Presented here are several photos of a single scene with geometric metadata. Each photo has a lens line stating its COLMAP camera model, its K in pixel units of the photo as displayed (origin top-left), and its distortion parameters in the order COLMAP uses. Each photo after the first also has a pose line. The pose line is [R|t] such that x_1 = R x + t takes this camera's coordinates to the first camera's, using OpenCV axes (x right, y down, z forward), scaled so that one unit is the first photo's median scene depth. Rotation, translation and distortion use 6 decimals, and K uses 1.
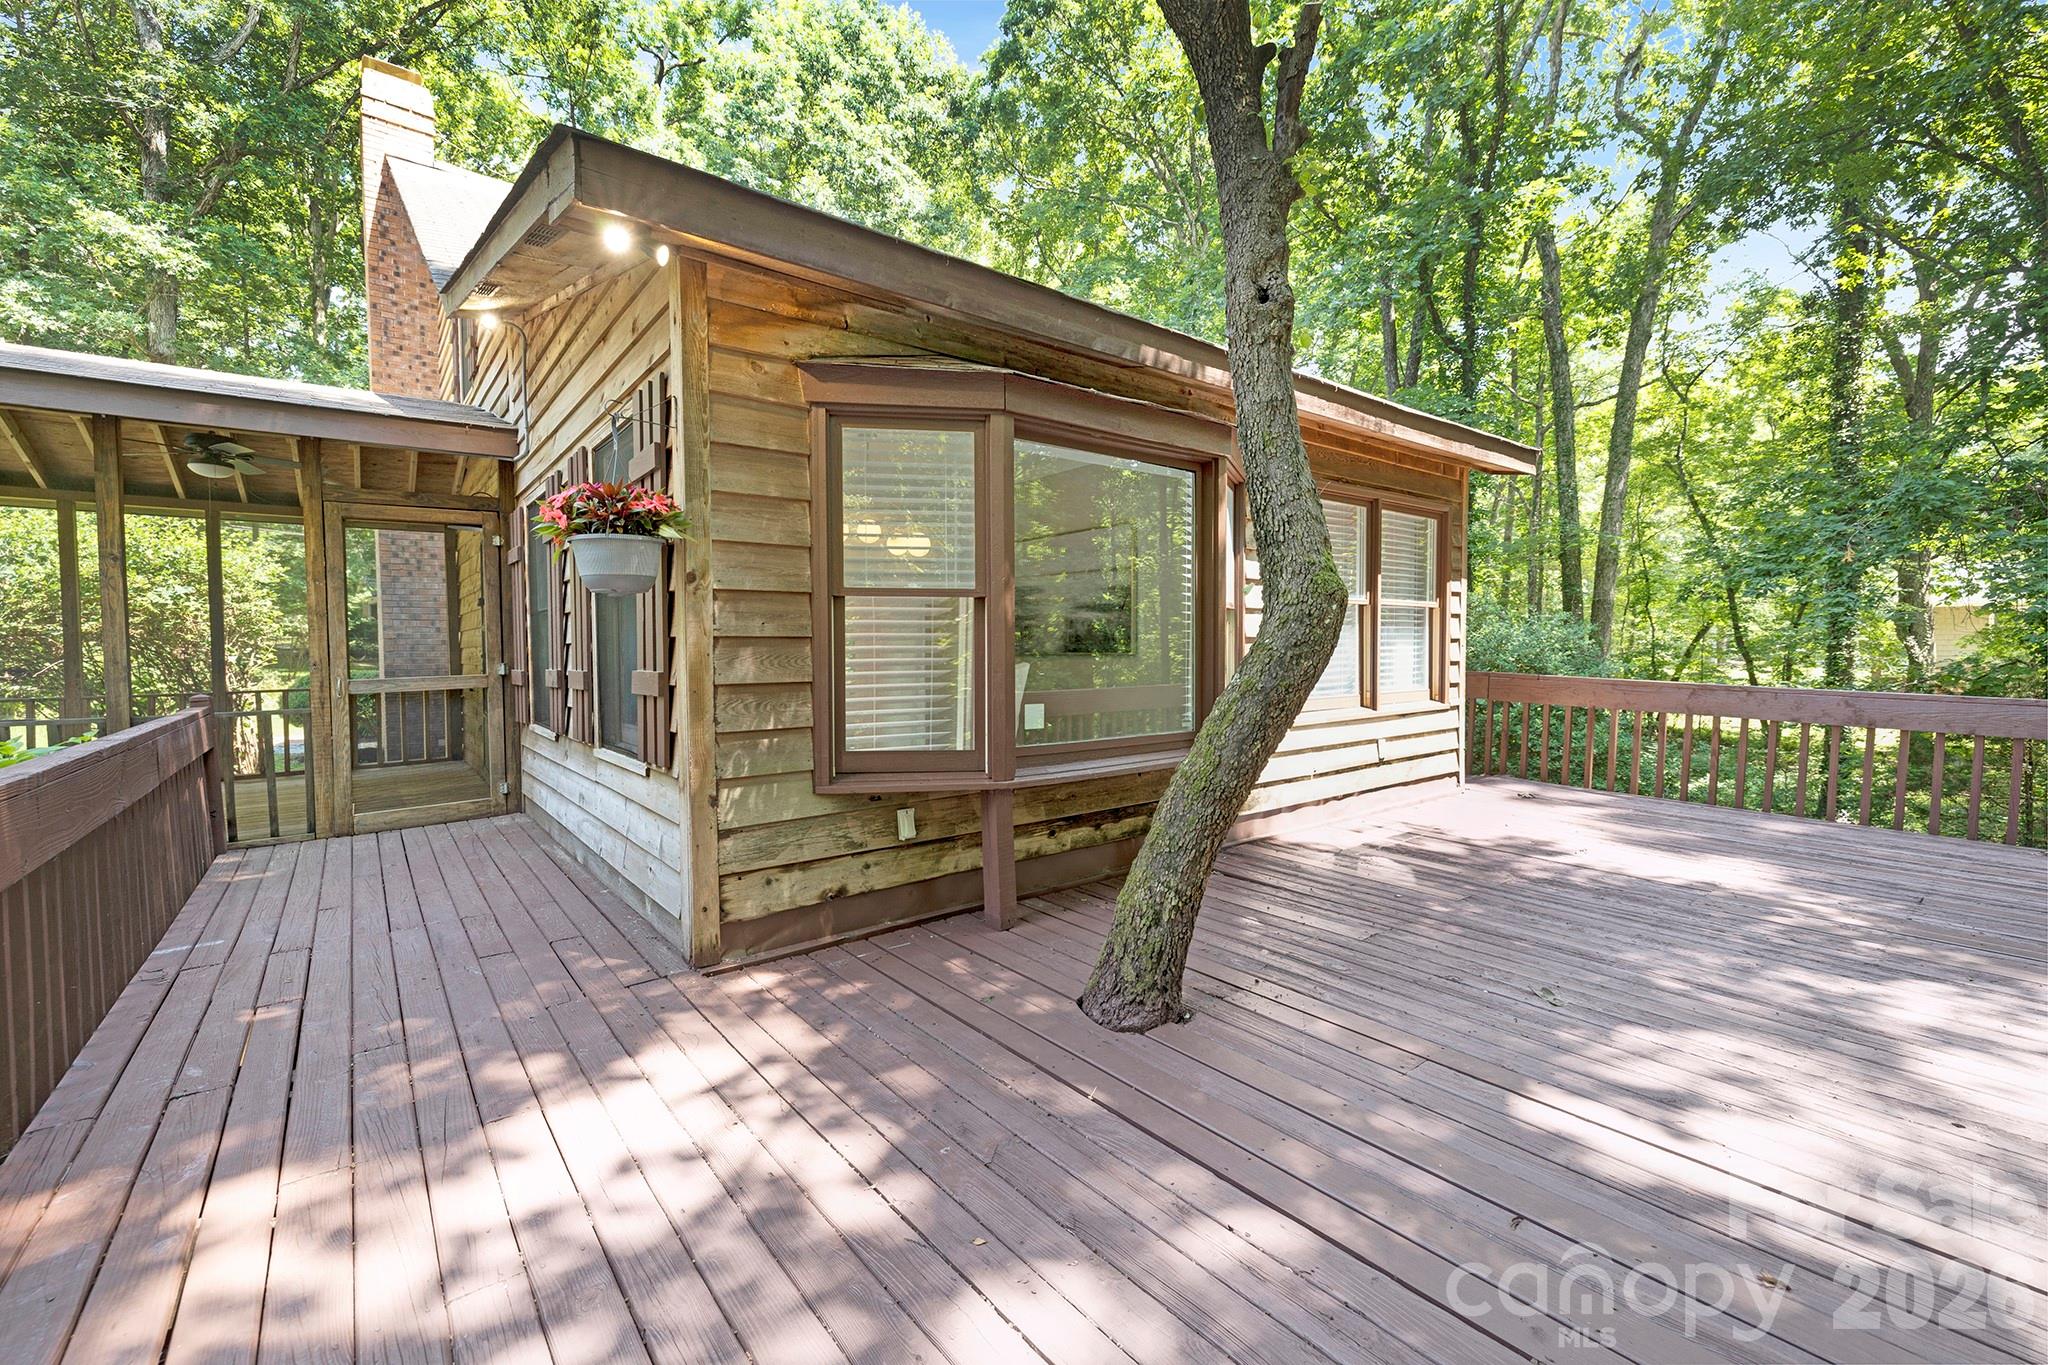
lens RADIAL K [[866.1, 0, 1018.4], [0, 866.1, 670.8], [0, 0, 1]] dist [-0.000145, -0.000078]
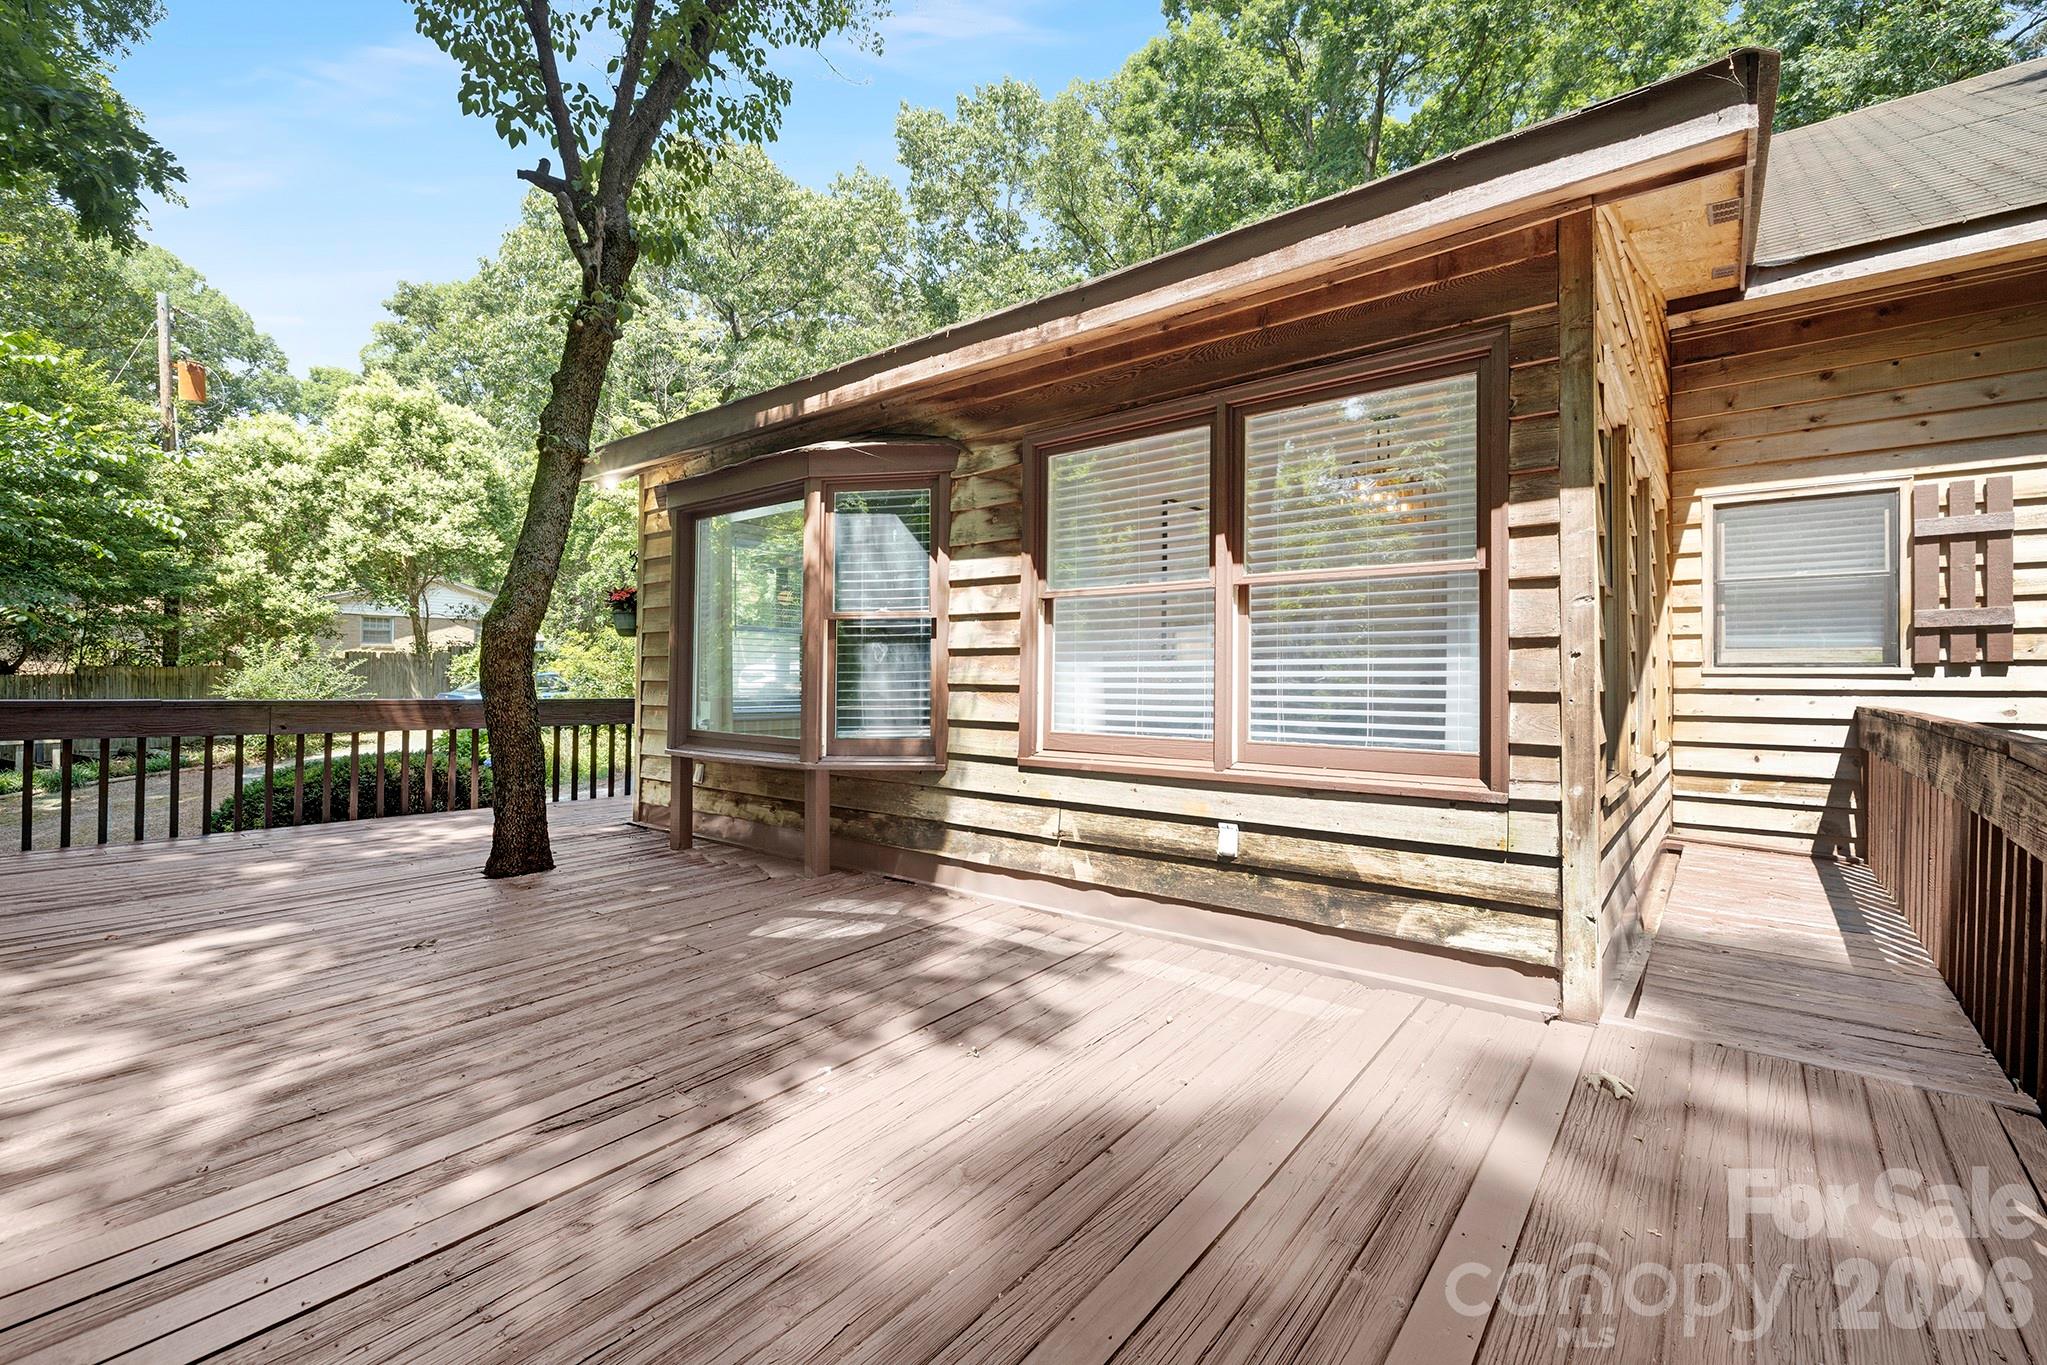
lens RADIAL K [[865.7, 0, 1017.9], [0, 865.7, 670.9], [0, 0, 1]] dist [-0.000145, -0.000078]
pose [[0.224089, -0.000667, -0.974568, 1.937401], [-0.028458, 0.999569, -0.007228, -0.023243], [0.974153, 0.029354, 0.223973, 1.505665]]
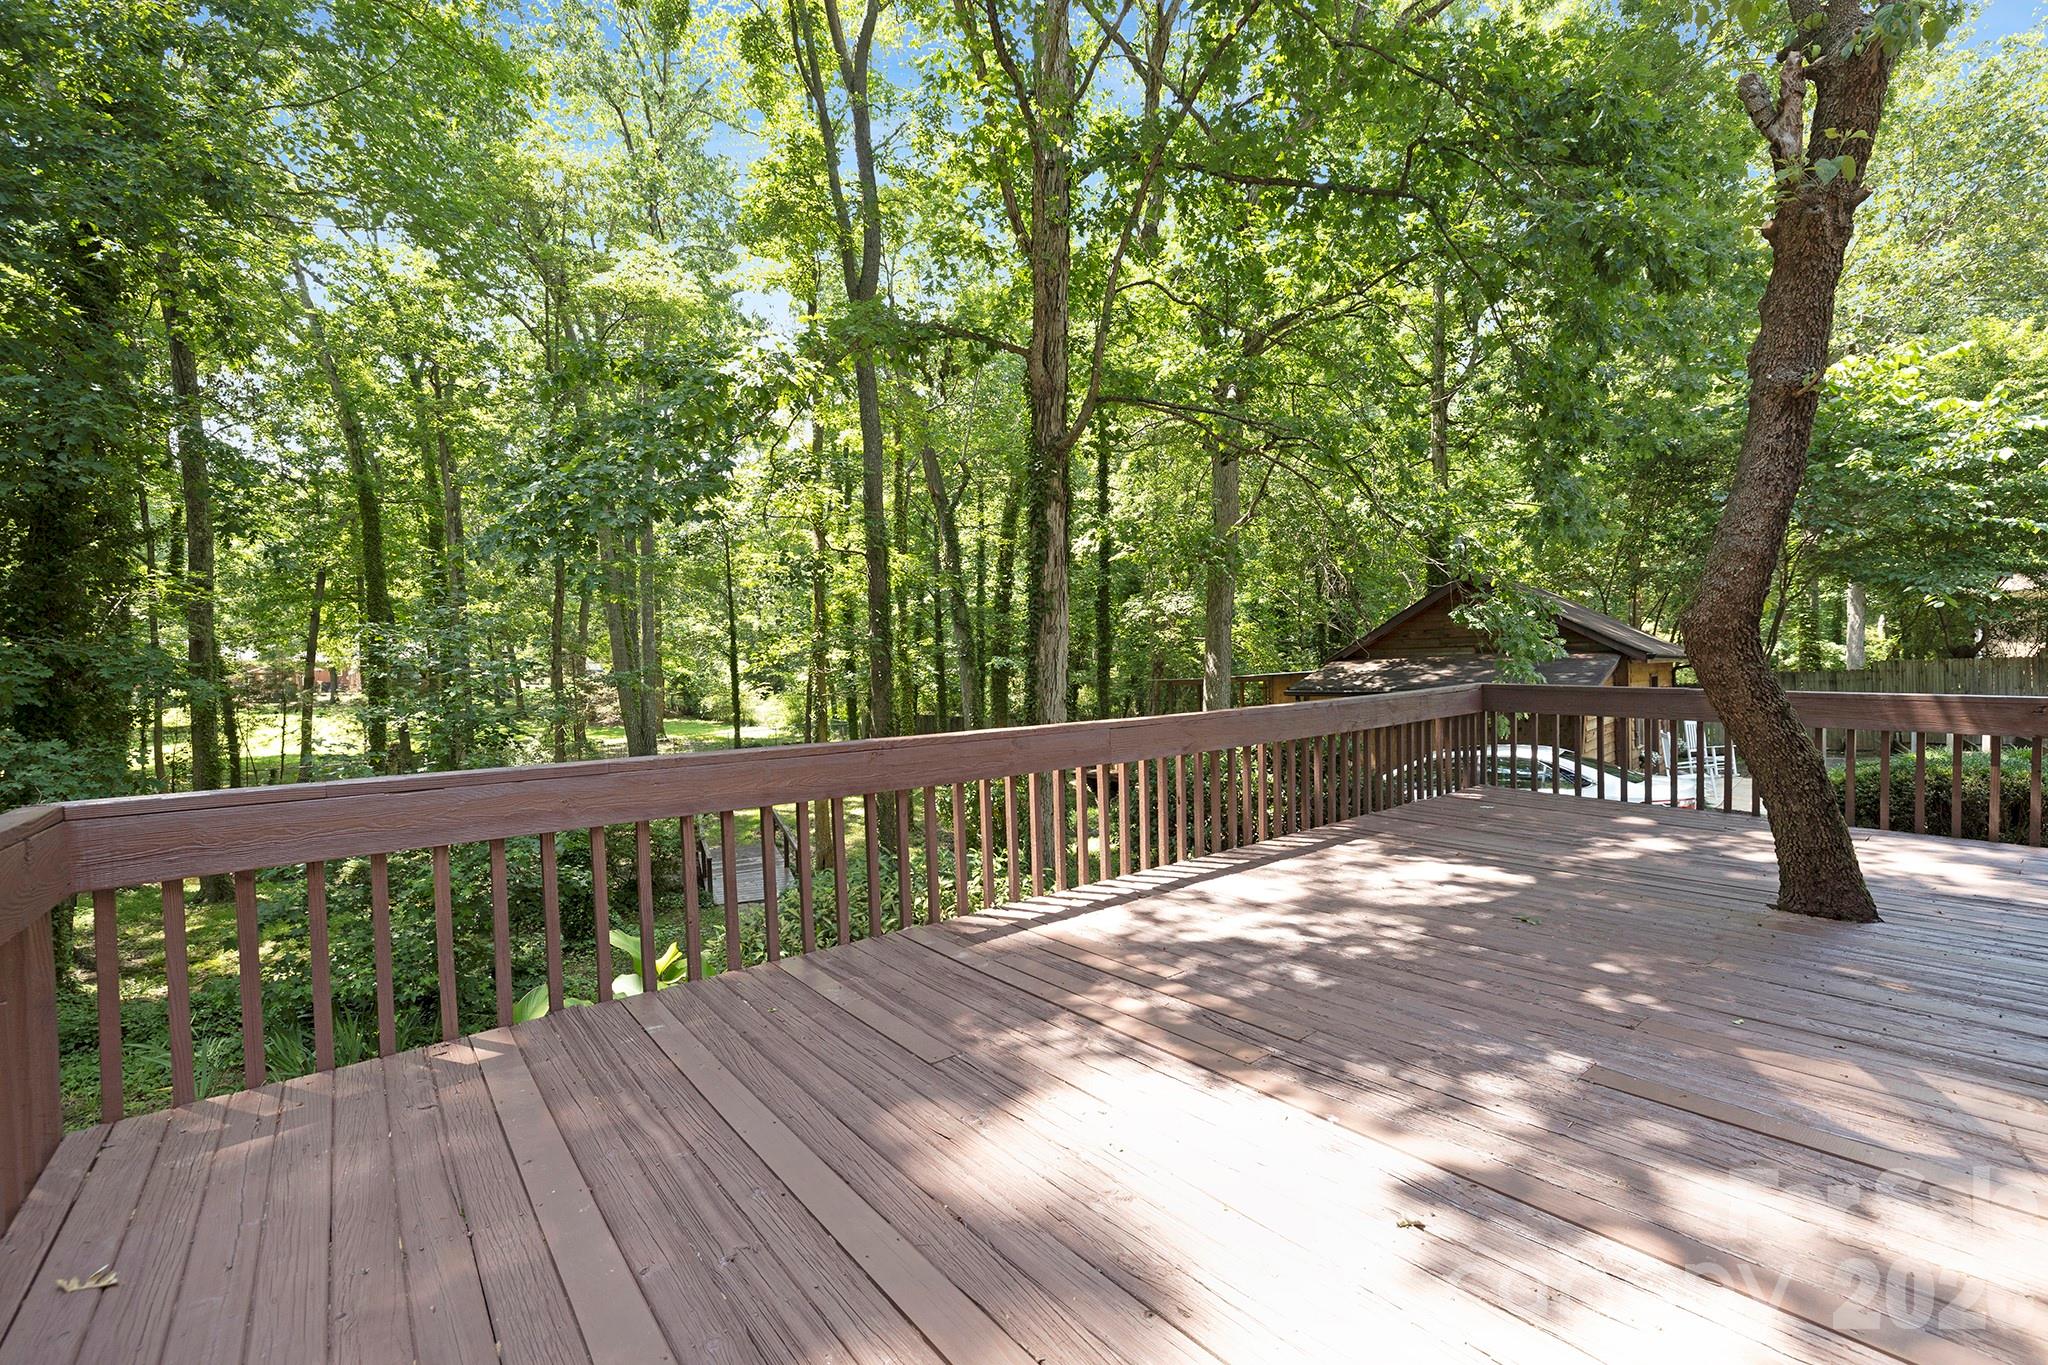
lens RADIAL K [[866.1, 0, 1018.4], [0, 866.1, 670.8], [0, 0, 1]] dist [-0.000145, -0.000078]
pose [[-0.999835, 0.017538, -0.004752, 1.340028], [0.017386, 0.999386, 0.030412, -0.057743], [0.005282, 0.030324, -0.999526, 2.277275]]
